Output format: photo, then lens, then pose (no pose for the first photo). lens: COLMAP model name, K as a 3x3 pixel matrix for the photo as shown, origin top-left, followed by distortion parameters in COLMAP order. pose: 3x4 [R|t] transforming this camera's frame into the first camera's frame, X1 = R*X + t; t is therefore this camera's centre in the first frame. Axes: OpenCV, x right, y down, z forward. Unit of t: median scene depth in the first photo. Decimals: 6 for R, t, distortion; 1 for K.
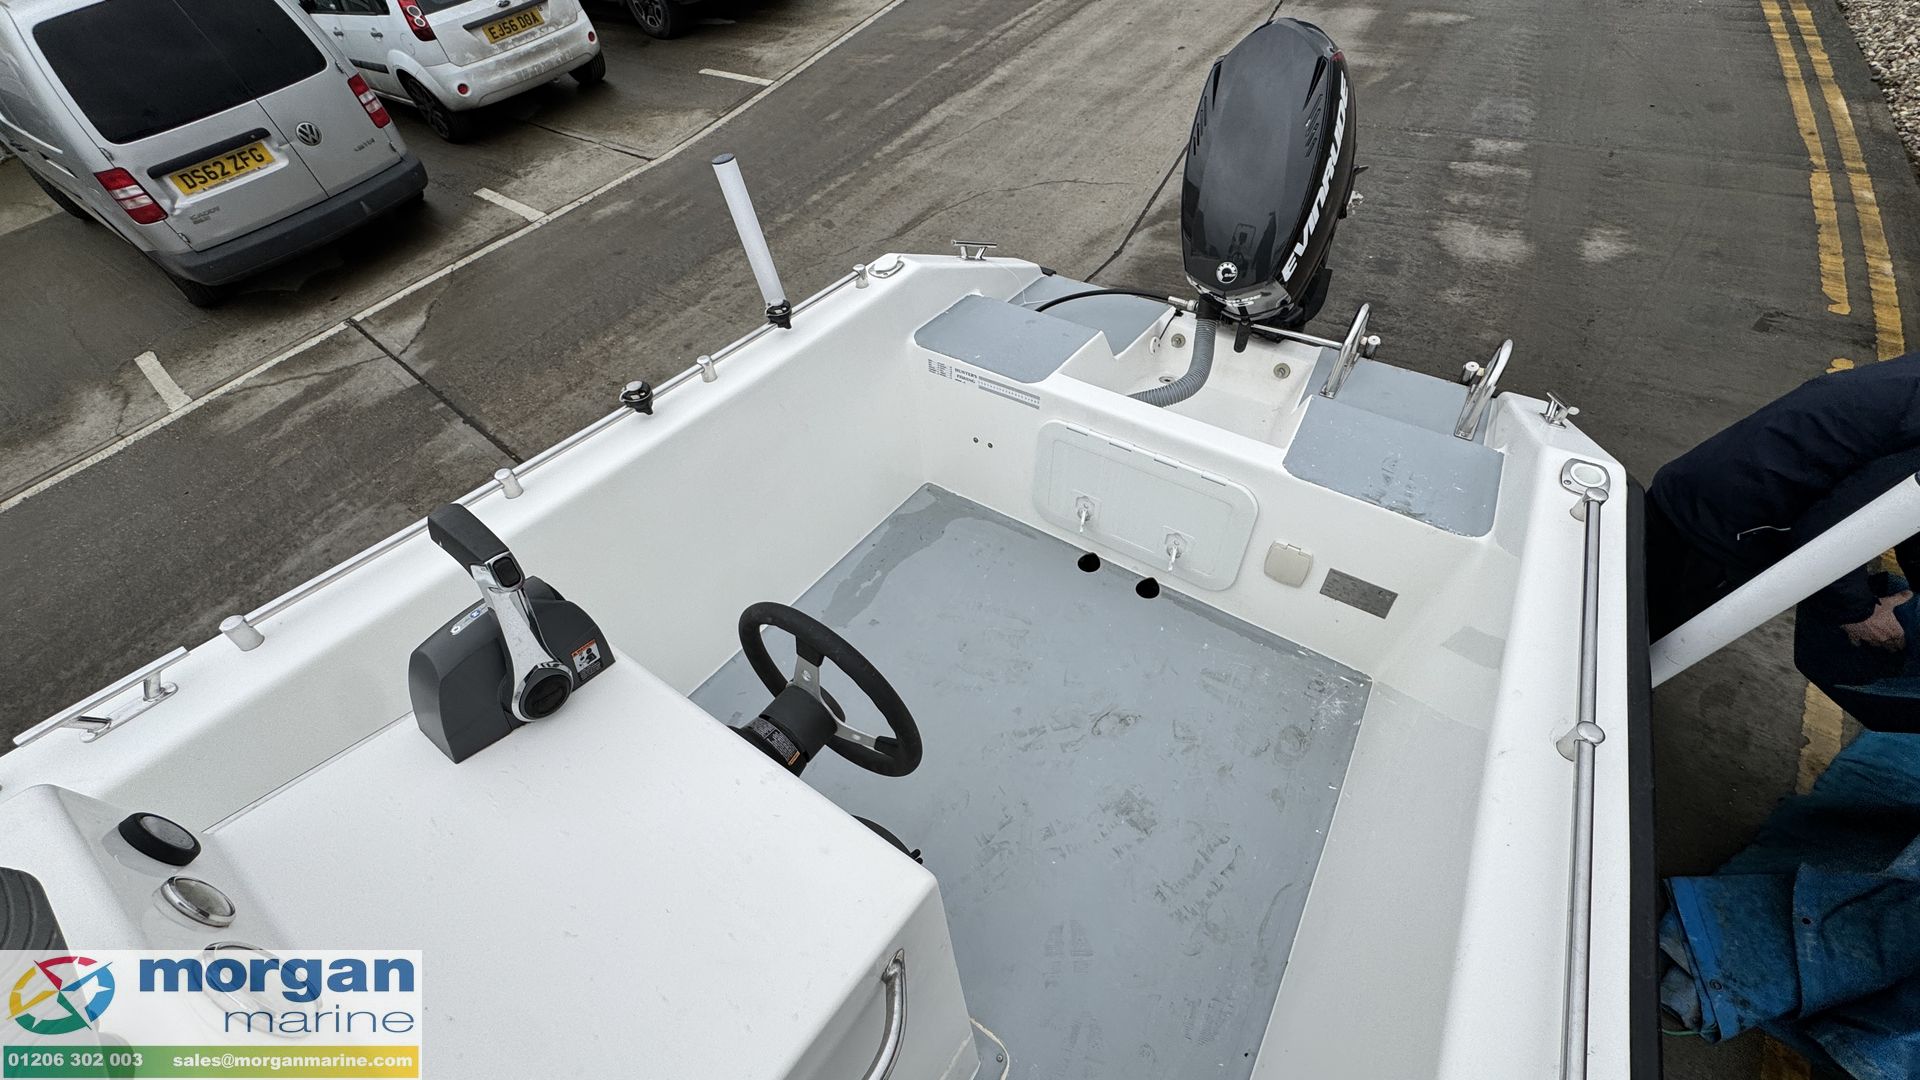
lens RADIAL K [[770.2, 0, 962.3], [0, 770.2, 541.7], [0, 0, 1]] dist [-0.003035, 0.000270]
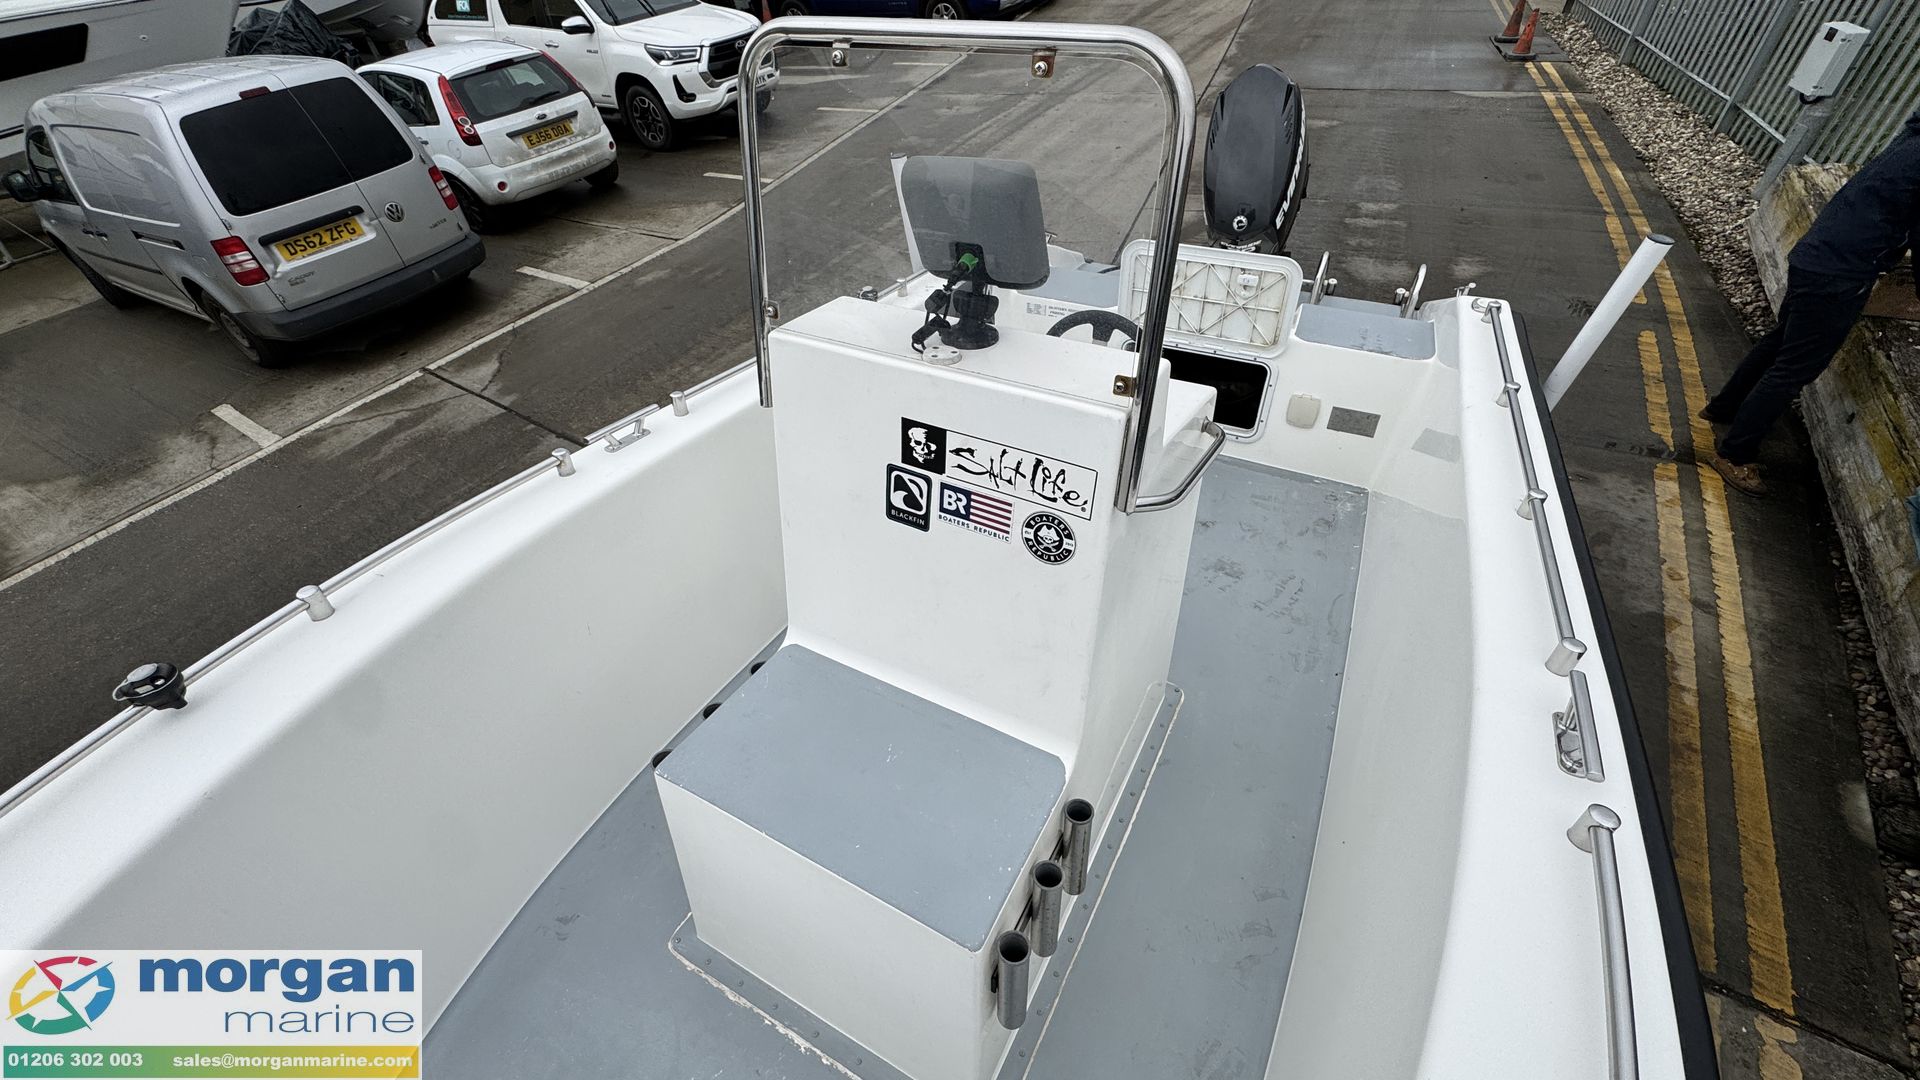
lens RADIAL K [[772.2, 0, 961.6], [0, 772.2, 544.5], [0, 0, 1]] dist [-0.001640, -0.000215]
pose [[0.994381, -0.054705, 0.090633, -0.144015], [0.066518, 0.988893, -0.132916, 0.170587], [-0.082356, 0.138198, 0.986975, -0.137739]]
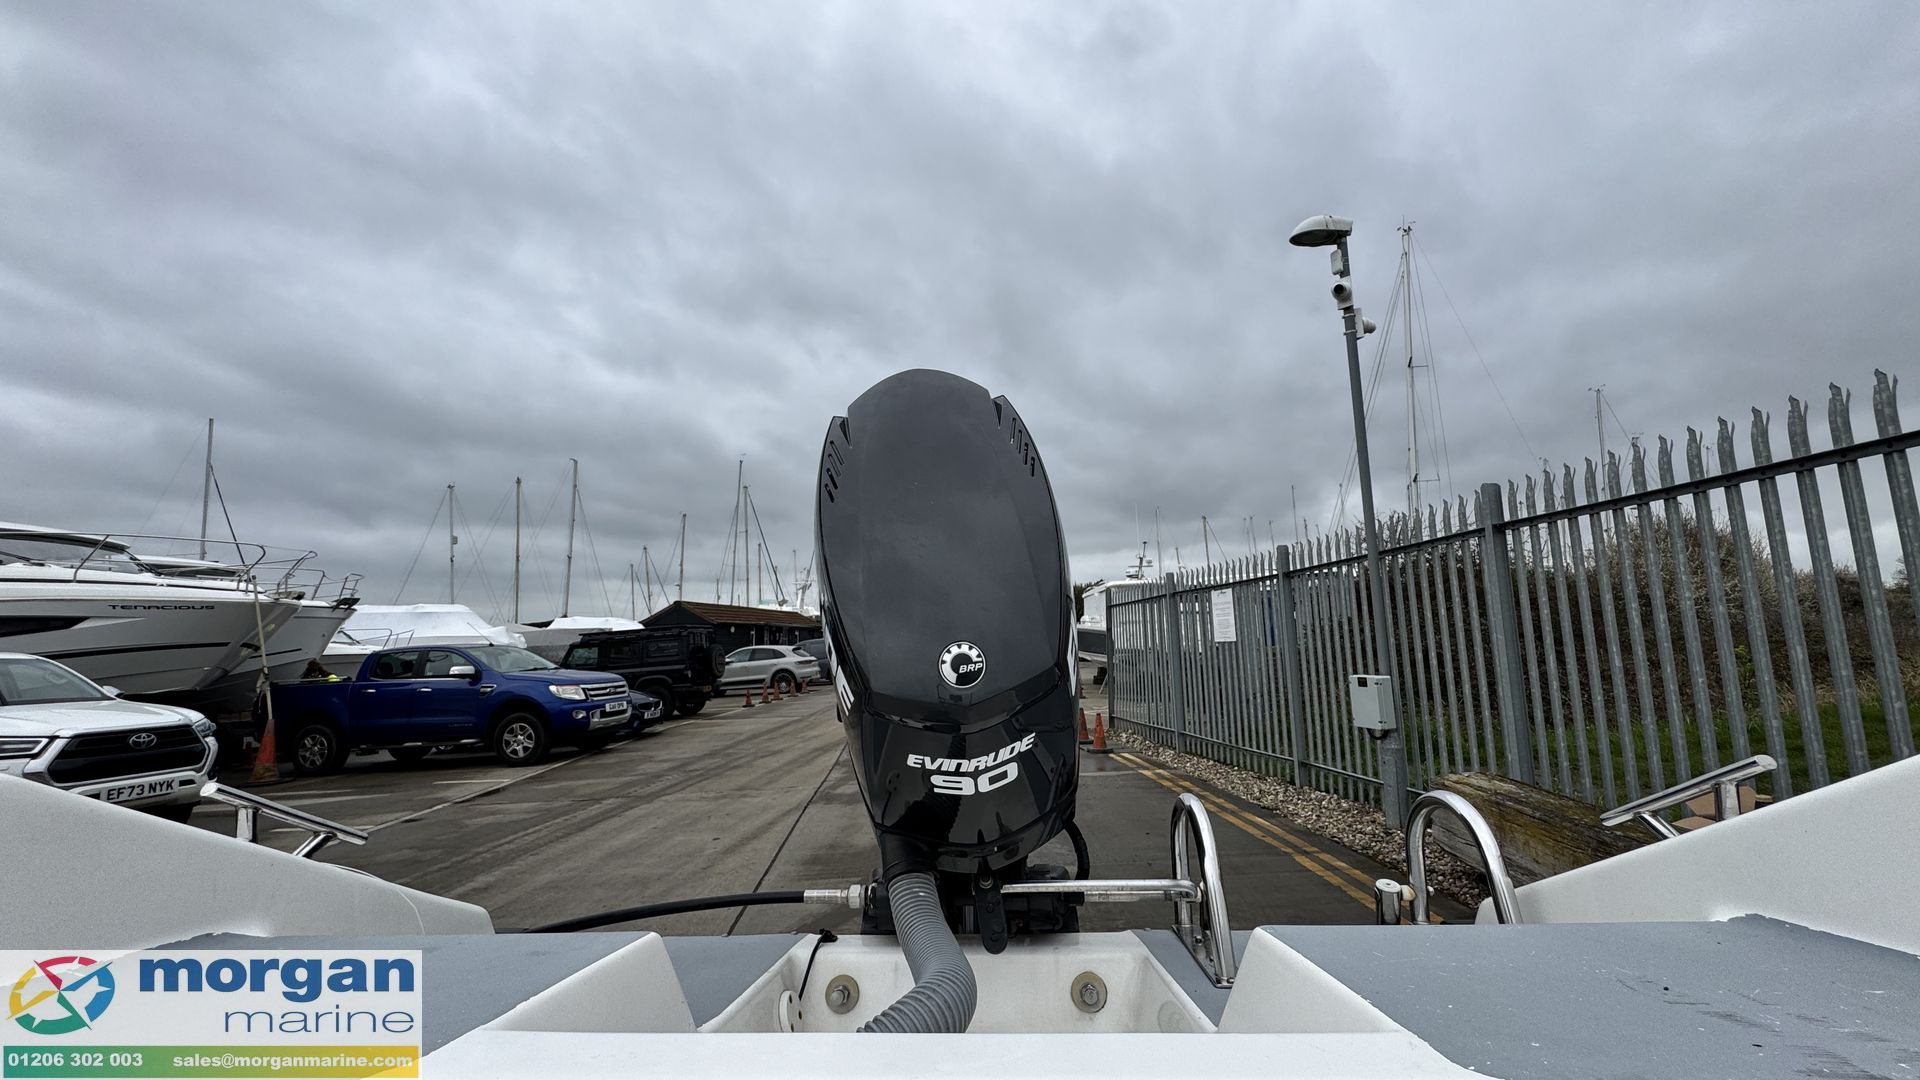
lens RADIAL K [[762.7, 0, 960.8], [0, 762.7, 536.9], [0, 0, 1]] dist [-0.003810, 0.000178]
pose [[0.858546, 0.141894, 0.492712, 0.047894], [0.359933, 0.517592, -0.776239, -0.021017], [-0.365168, 0.843780, 0.393305, 0.304958]]
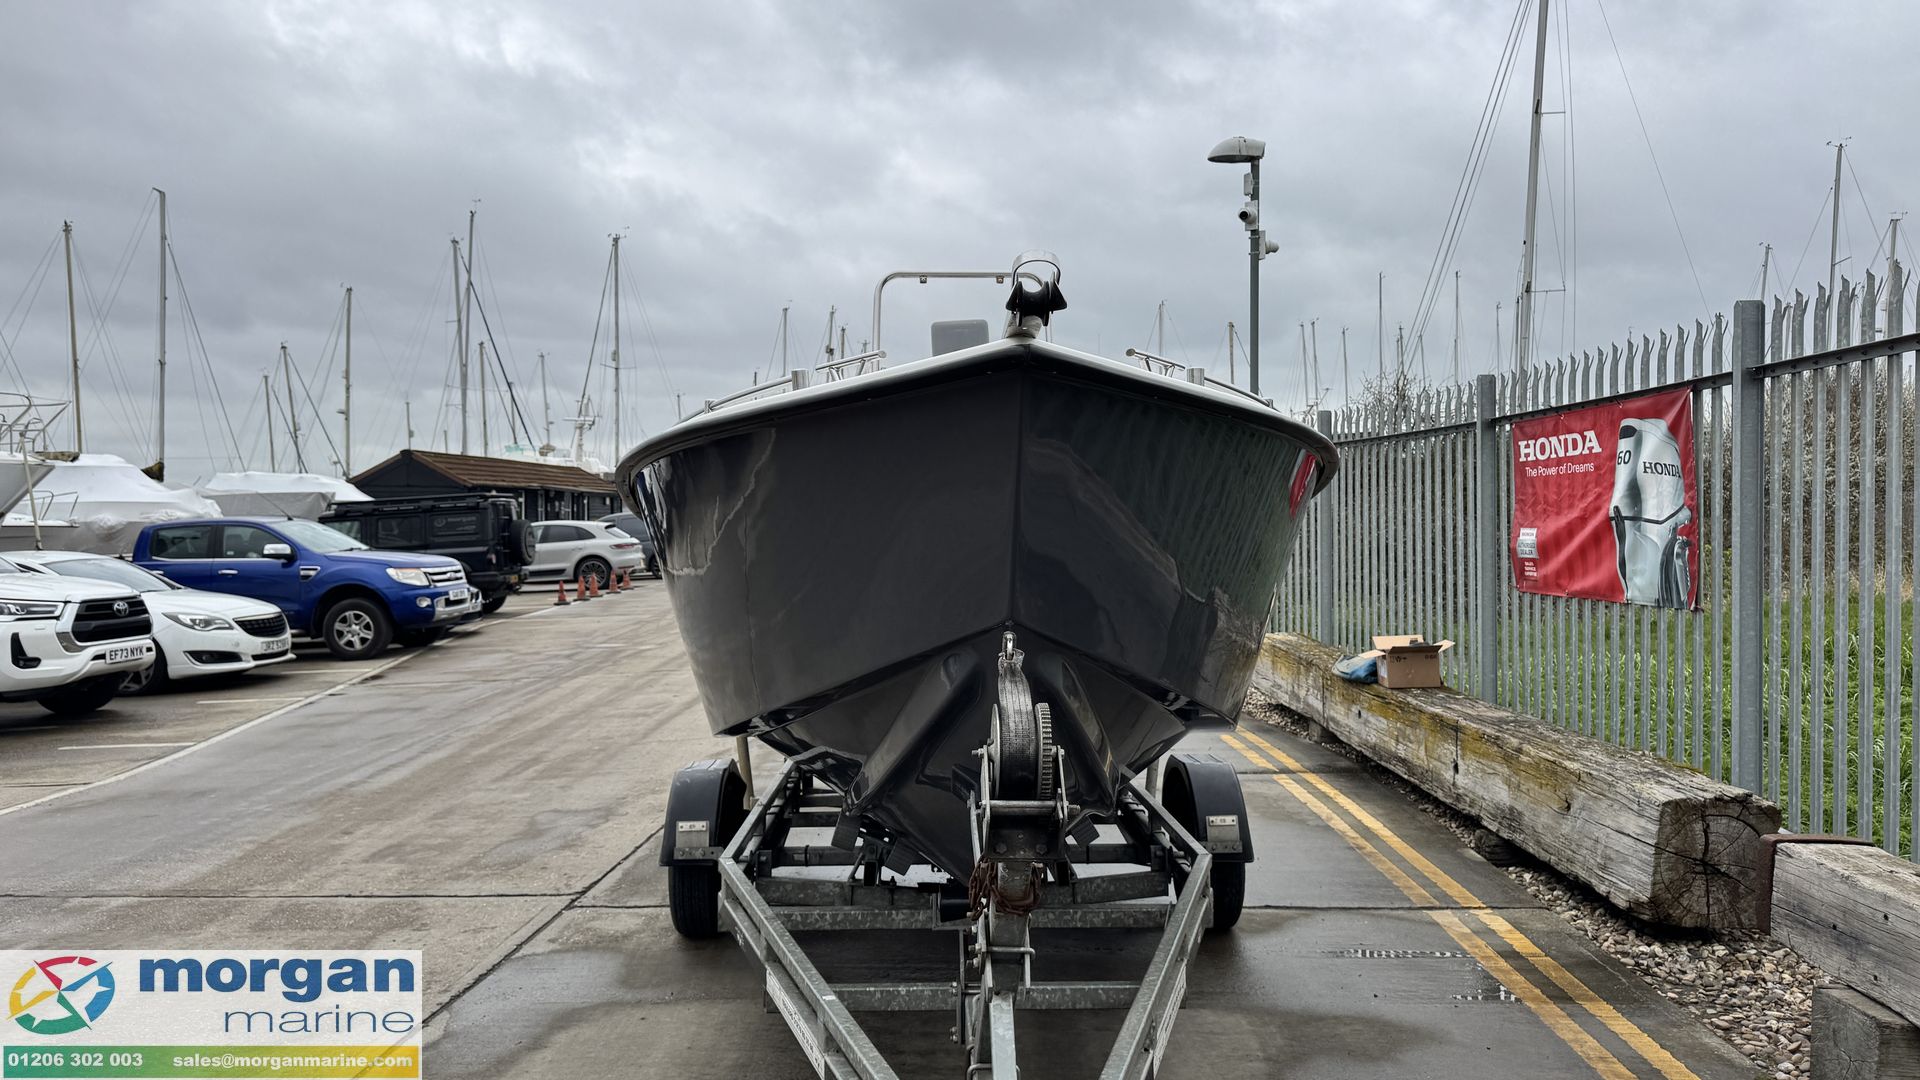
lens RADIAL K [[1382.3, 0, 962.4], [0, 1382.3, 545.8], [0, 0, 1]] dist [0.122675, -0.165667]
pose [[0.801380, 0.073958, 0.593565, -0.714401], [0.418998, 0.638784, -0.645287, 0.810903], [-0.426884, 0.765823, 0.480921, -0.308851]]
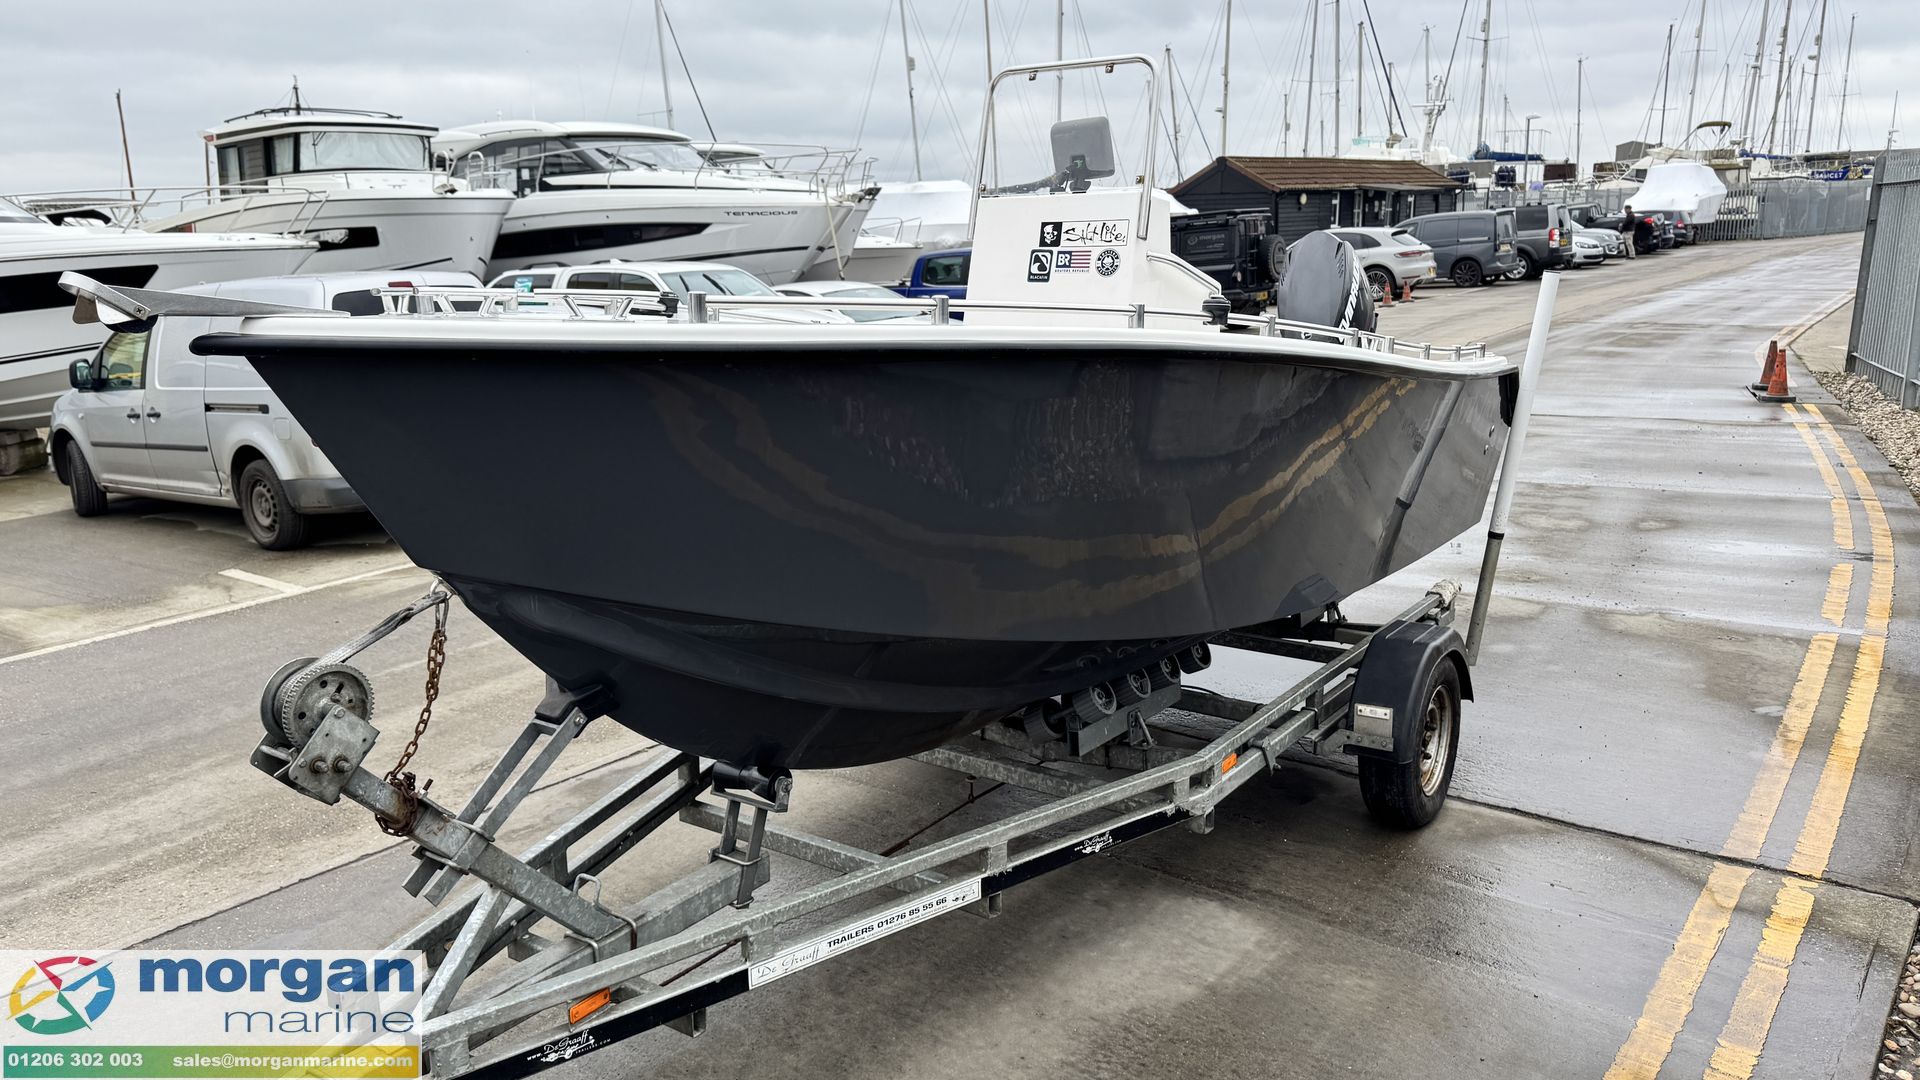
lens RADIAL K [[1382.3, 0, 962.4], [0, 1382.3, 545.8], [0, 0, 1]] dist [0.122675, -0.165667]
pose [[0.997895, 0.061393, 0.020897, -0.196165], [-0.035839, 0.790598, -0.611286, 0.821746], [-0.054050, 0.609250, 0.791134, -0.492984]]
